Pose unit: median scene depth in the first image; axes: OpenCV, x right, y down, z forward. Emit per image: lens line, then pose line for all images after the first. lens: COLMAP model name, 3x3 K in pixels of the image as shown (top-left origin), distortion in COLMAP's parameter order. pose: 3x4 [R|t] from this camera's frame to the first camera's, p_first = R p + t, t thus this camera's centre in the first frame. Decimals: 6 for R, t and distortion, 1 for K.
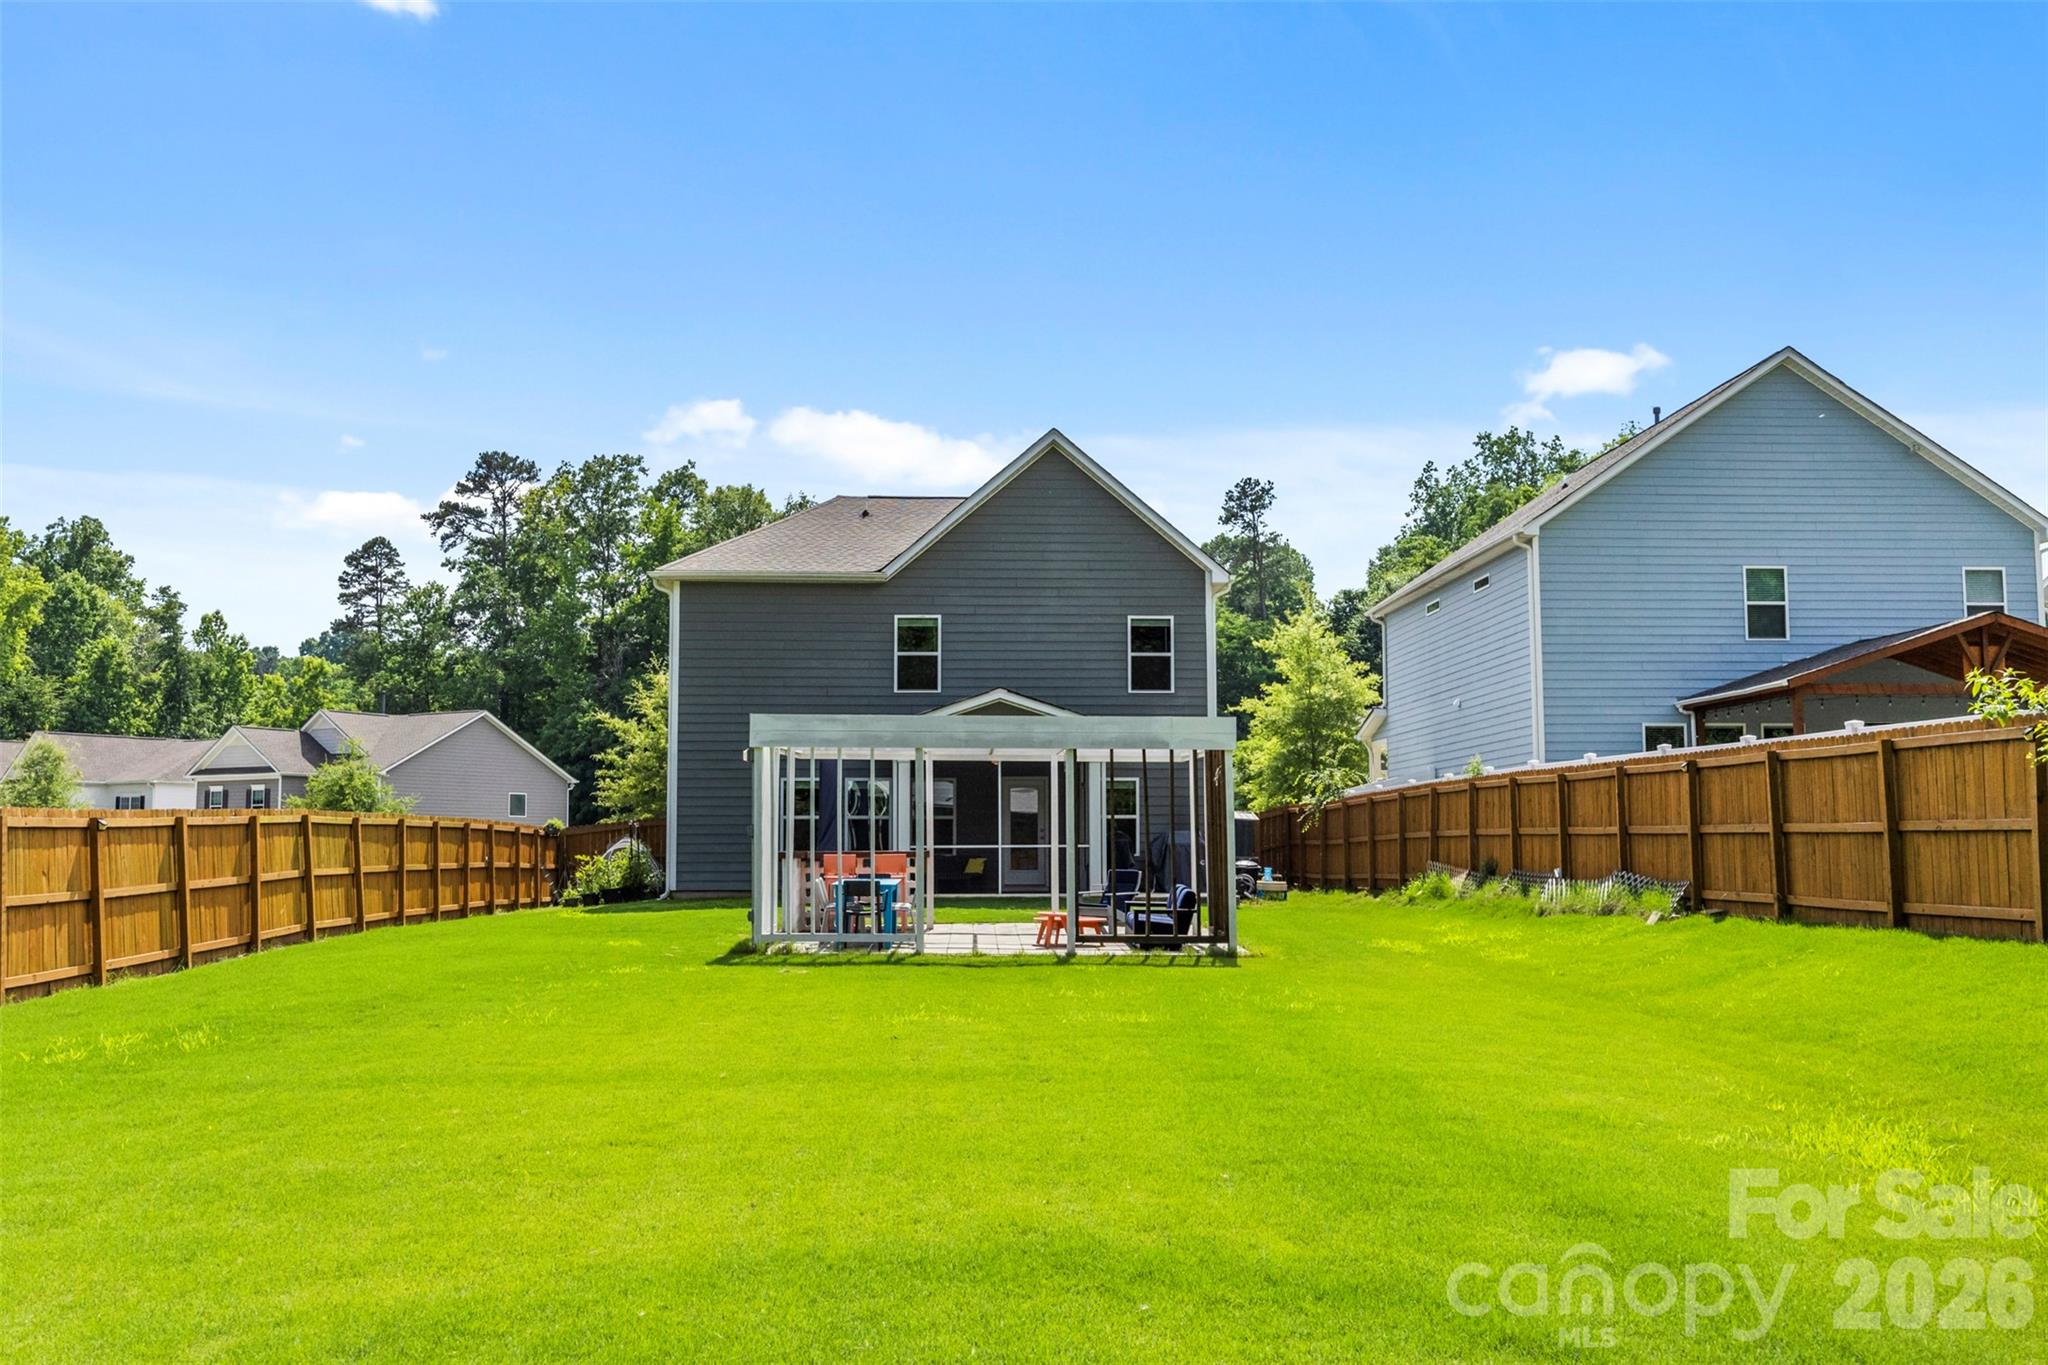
lens RADIAL K [[1929.5, 0, 1010.4], [0, 1929.5, 688.7], [0, 0, 1]] dist [0.009182, 0.000000]
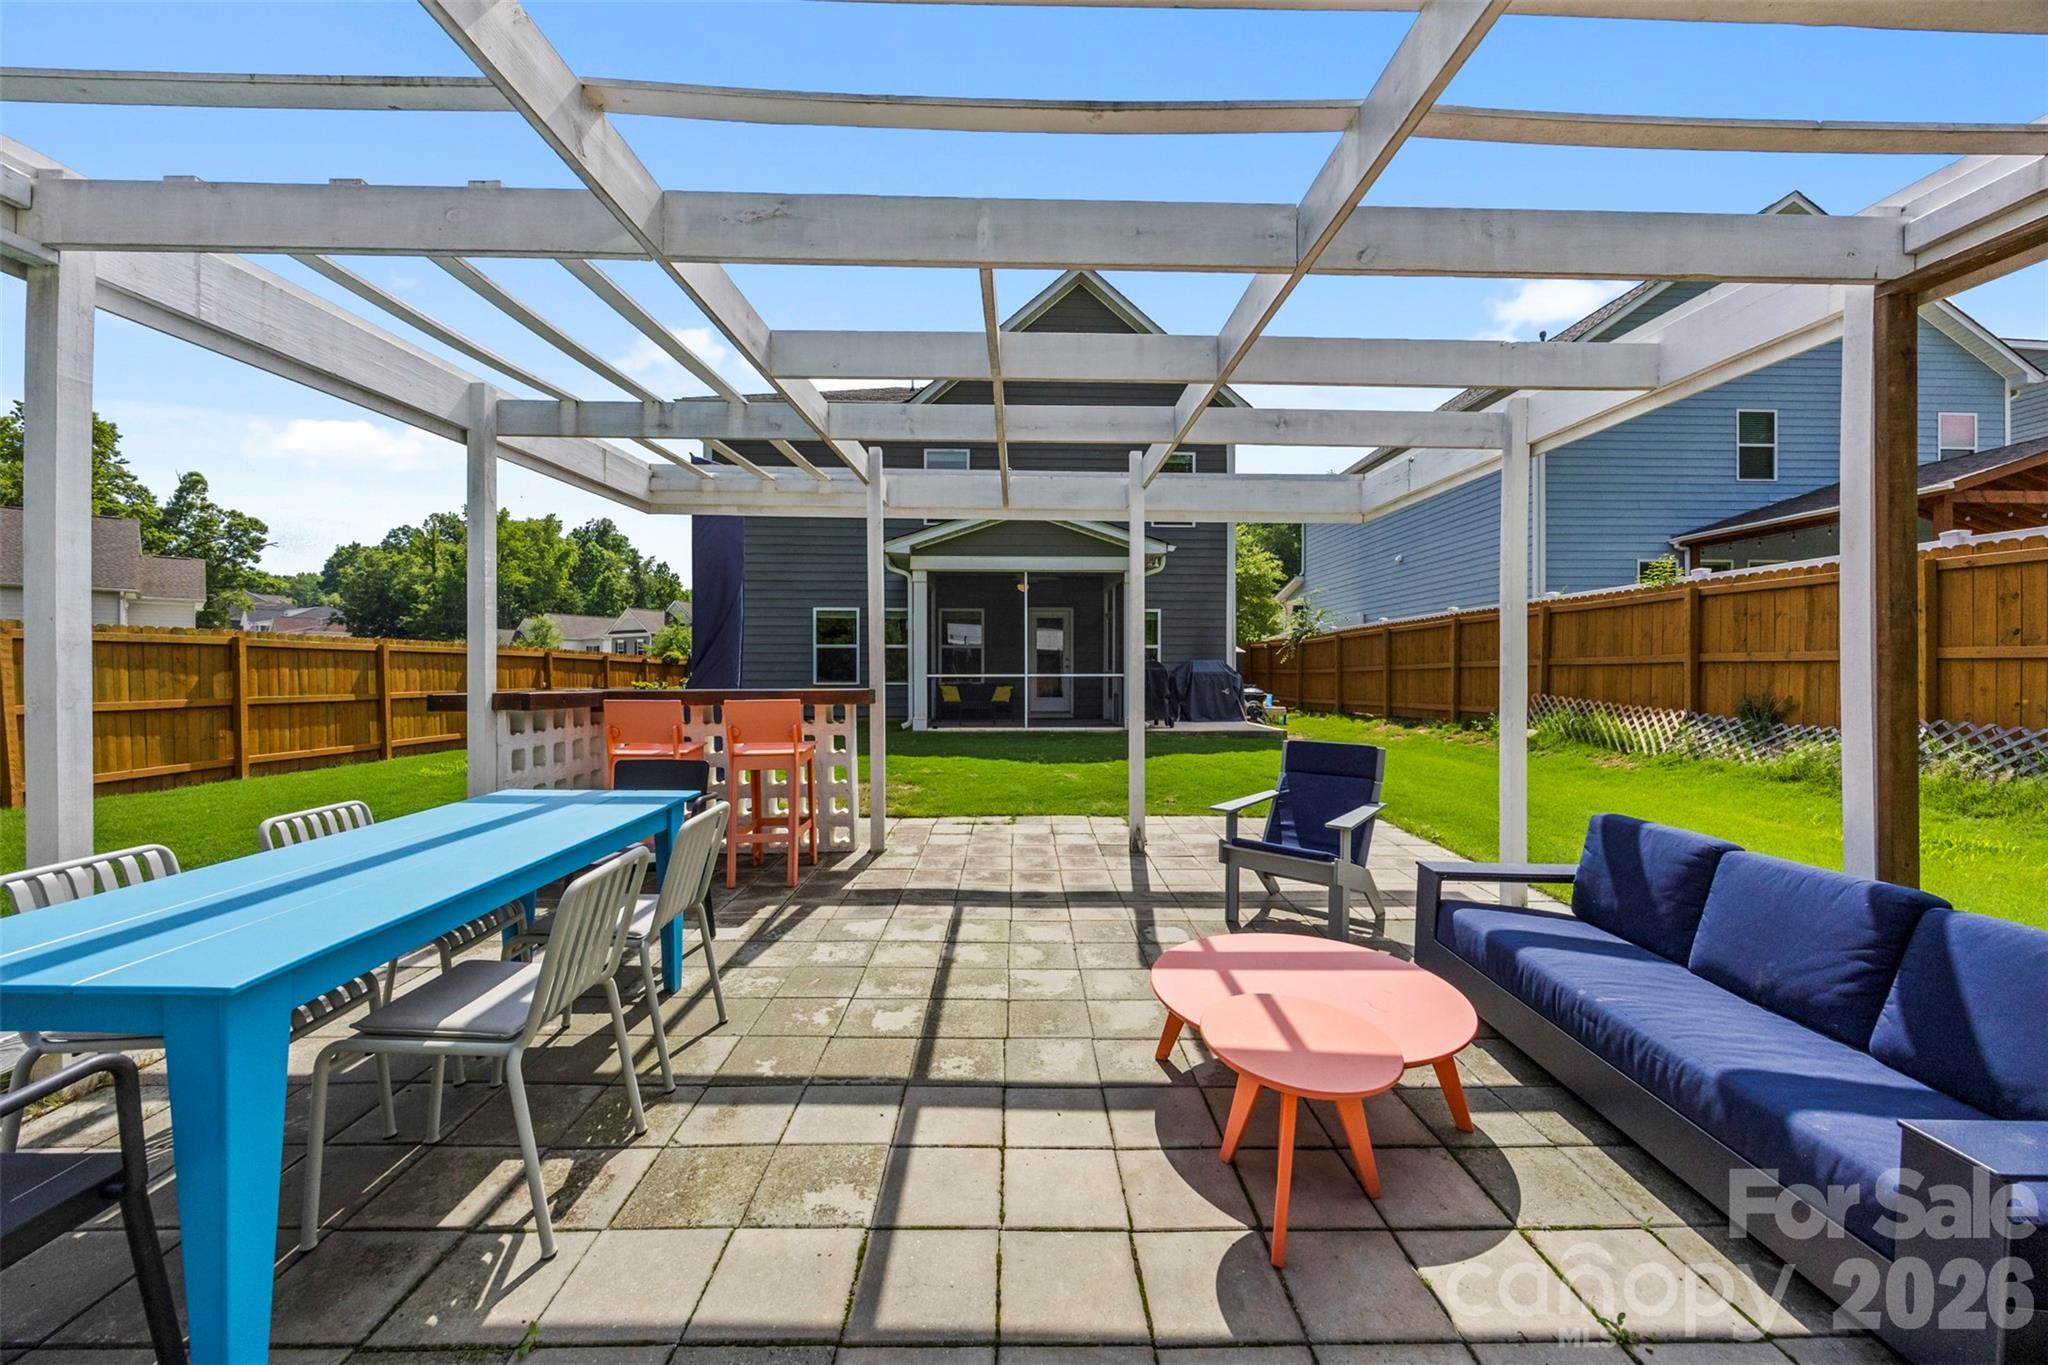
lens RADIAL K [[773.6, 0, 1027.7], [0, 773.6, 677.8], [0, 0, 1]] dist [-0.004893, 0.000250]
pose [[0.999958, 0.002712, -0.008751, -0.001556], [-0.001922, 0.996020, 0.089113, 0.045220], [0.008958, -0.089092, 0.995983, 0.568750]]
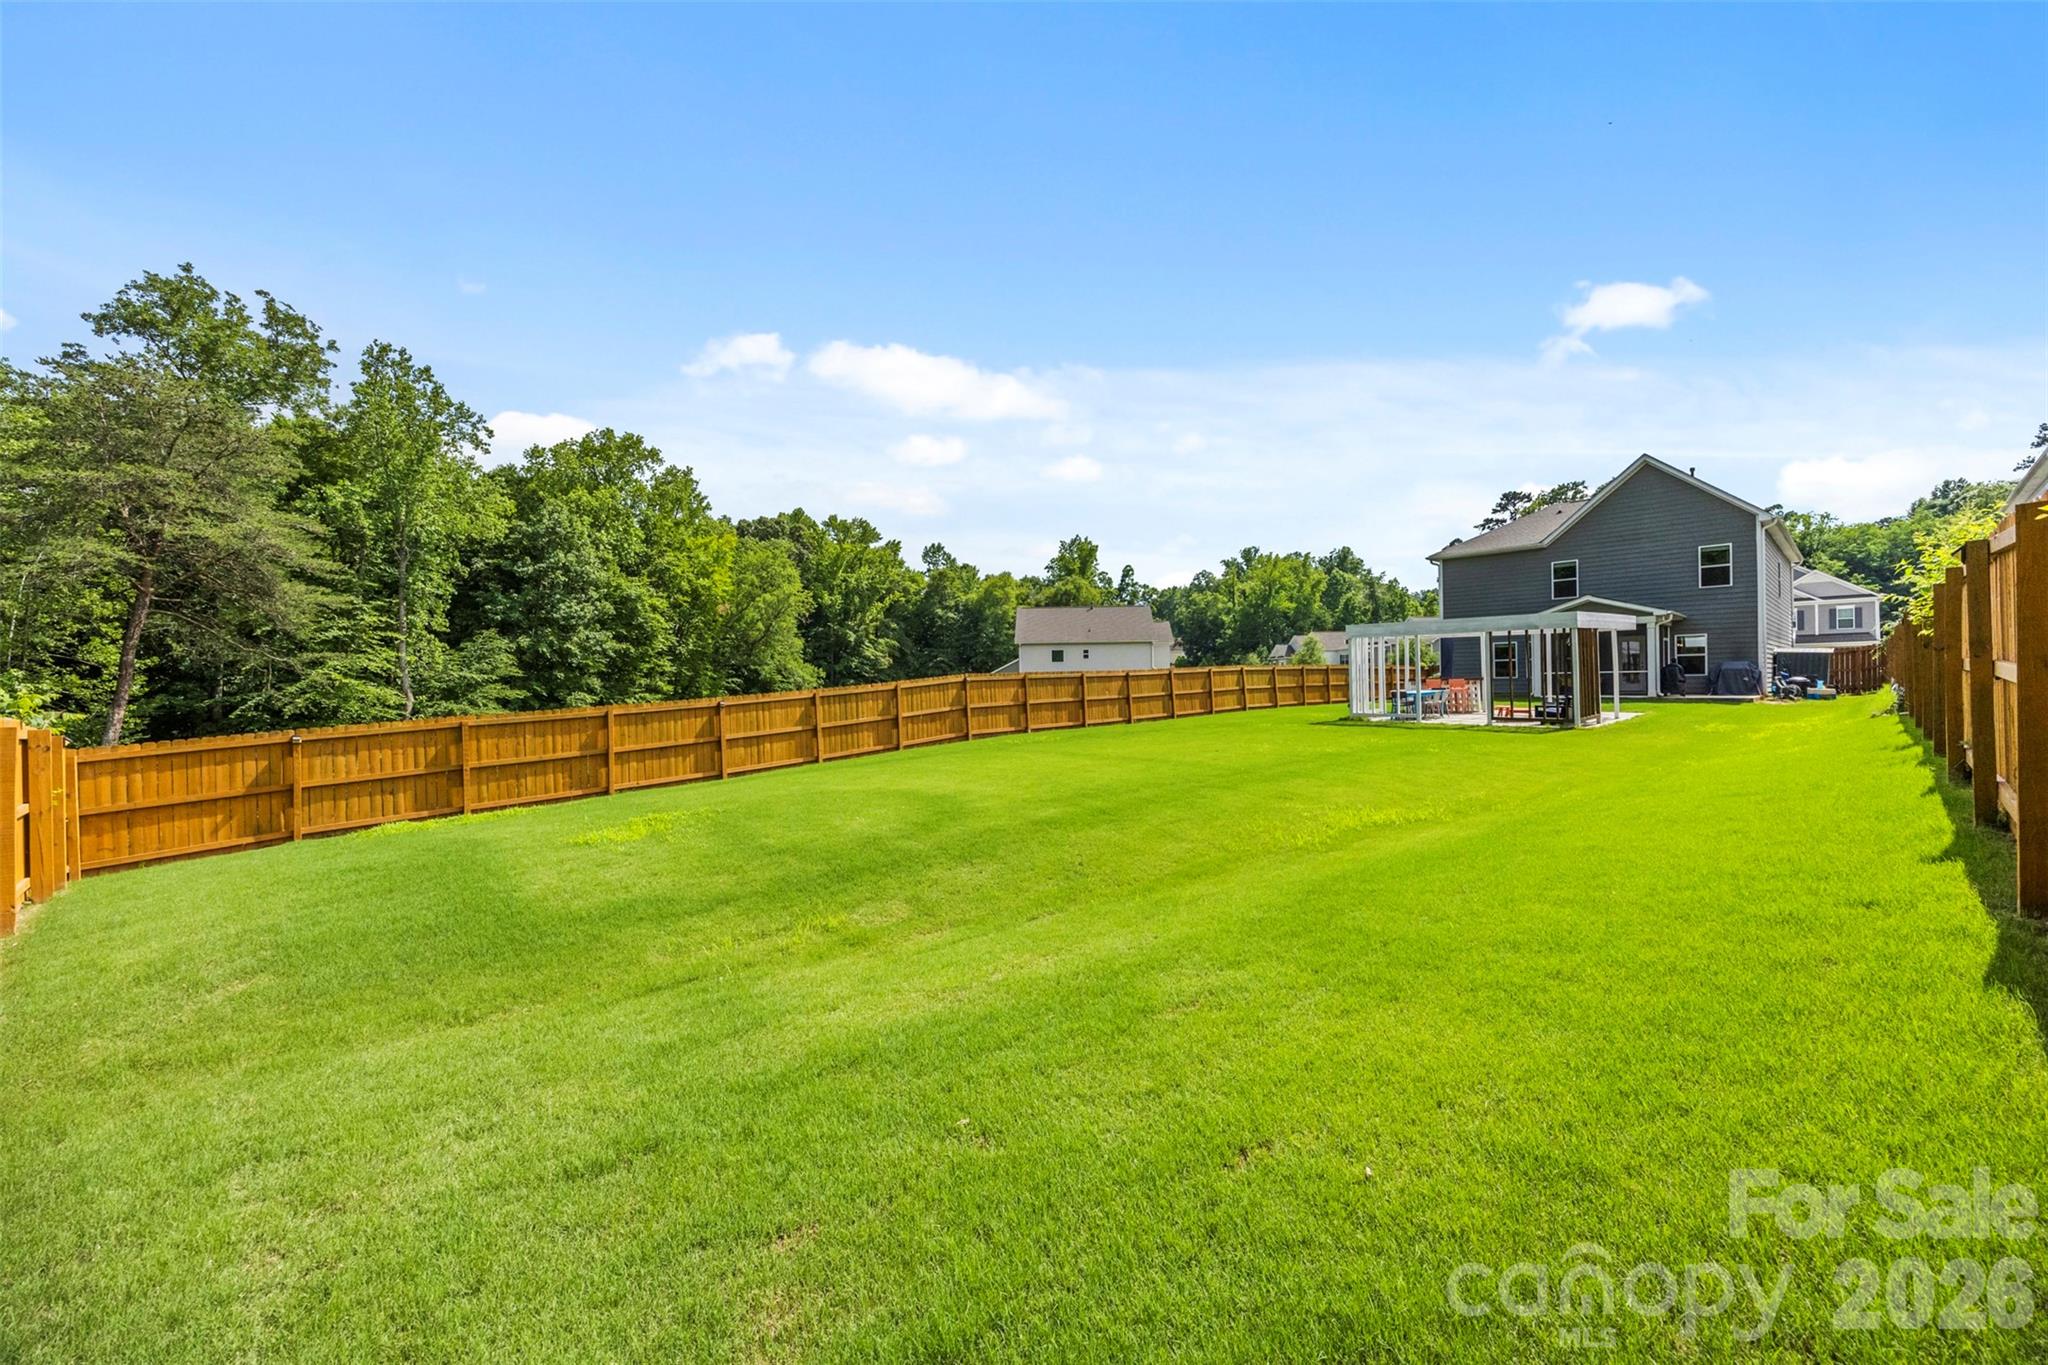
lens RADIAL K [[773.6, 0, 1029.6], [0, 773.6, 667.5], [0, 0, 1]] dist [-0.004893, 0.000250]
pose [[0.633526, -0.022312, -0.773400, 0.222524], [0.080641, 0.996044, 0.037322, -0.001464], [0.769507, -0.086012, 0.632819, 0.026860]]
